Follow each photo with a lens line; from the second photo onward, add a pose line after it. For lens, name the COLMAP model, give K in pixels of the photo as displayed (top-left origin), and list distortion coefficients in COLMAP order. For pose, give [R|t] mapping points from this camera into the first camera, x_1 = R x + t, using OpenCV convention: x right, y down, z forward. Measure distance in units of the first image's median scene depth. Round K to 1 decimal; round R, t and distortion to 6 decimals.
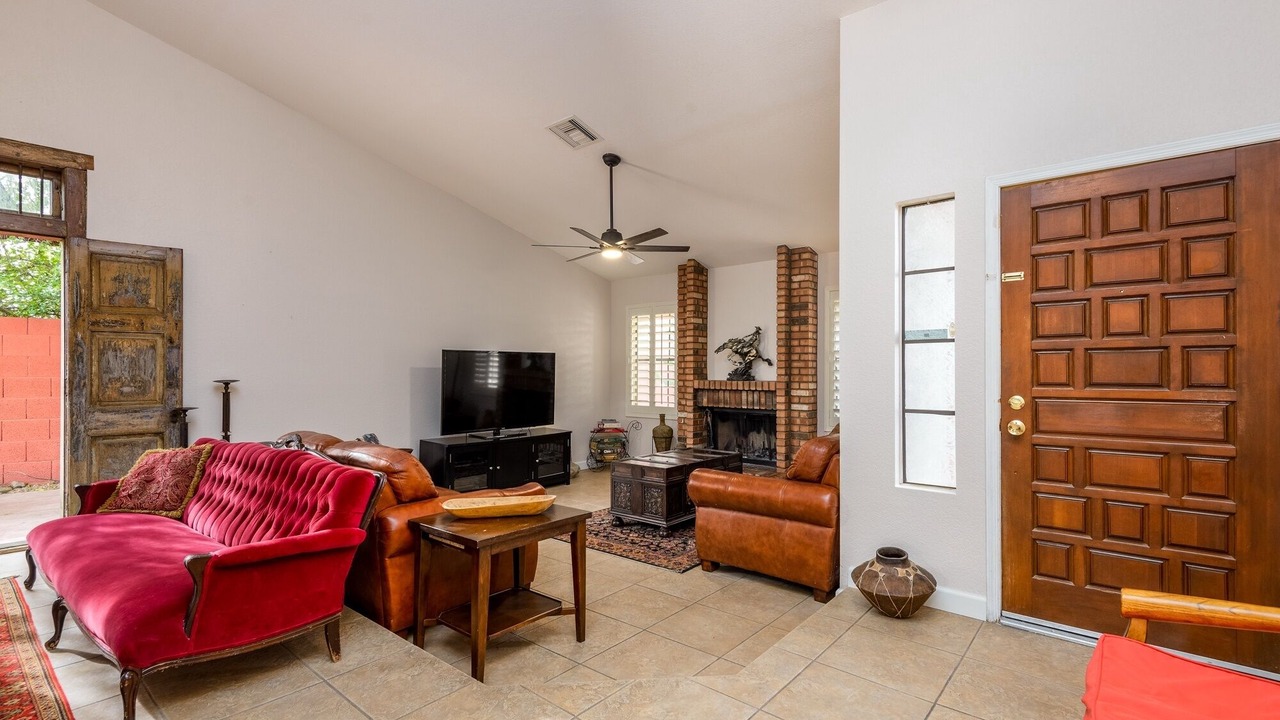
lens RADIAL K [[589.9, 0, 627.9], [0, 589.9, 361.2], [0, 0, 1]] dist [0.033480, -0.000331]
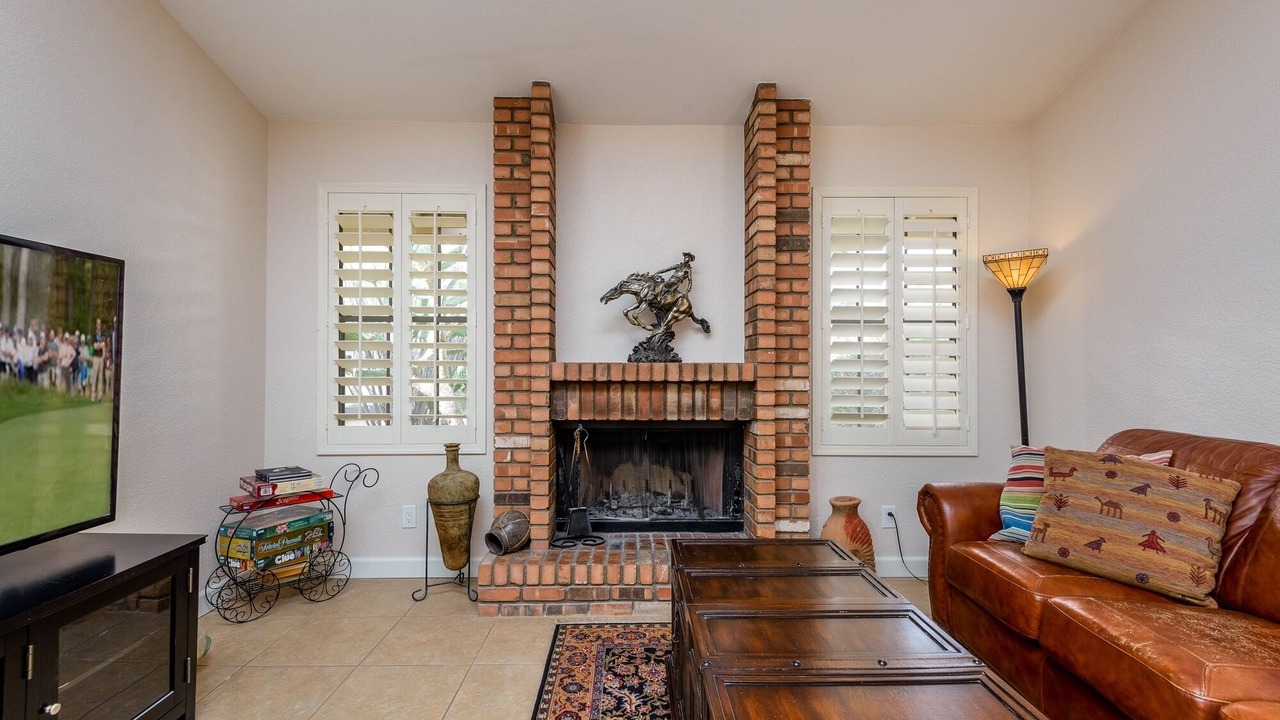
lens RADIAL K [[589.9, 0, 638.5], [0, 589.9, 365.0], [0, 0, 1]] dist [0.033480, -0.000331]
pose [[0.743343, 0.004452, 0.668896, -0.148098], [-0.011971, 0.999906, 0.006648, 0.034384], [-0.668803, -0.012949, 0.743327, 0.708952]]
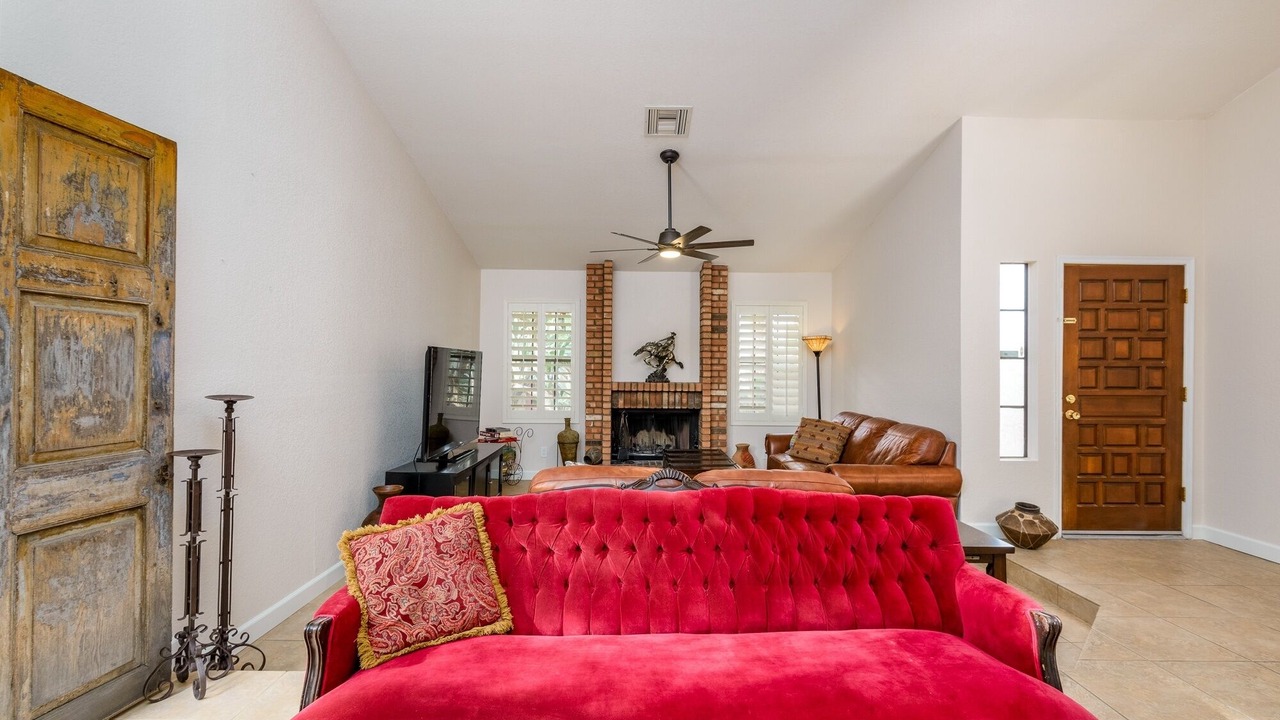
lens RADIAL K [[589.9, 0, 641.6], [0, 589.9, 357.8], [0, 0, 1]] dist [0.033480, -0.000331]
pose [[0.742489, 0.017068, 0.669641, -0.578575], [-0.018575, 0.999816, -0.004888, -0.005662], [-0.669600, -0.008809, 0.742669, 0.258315]]
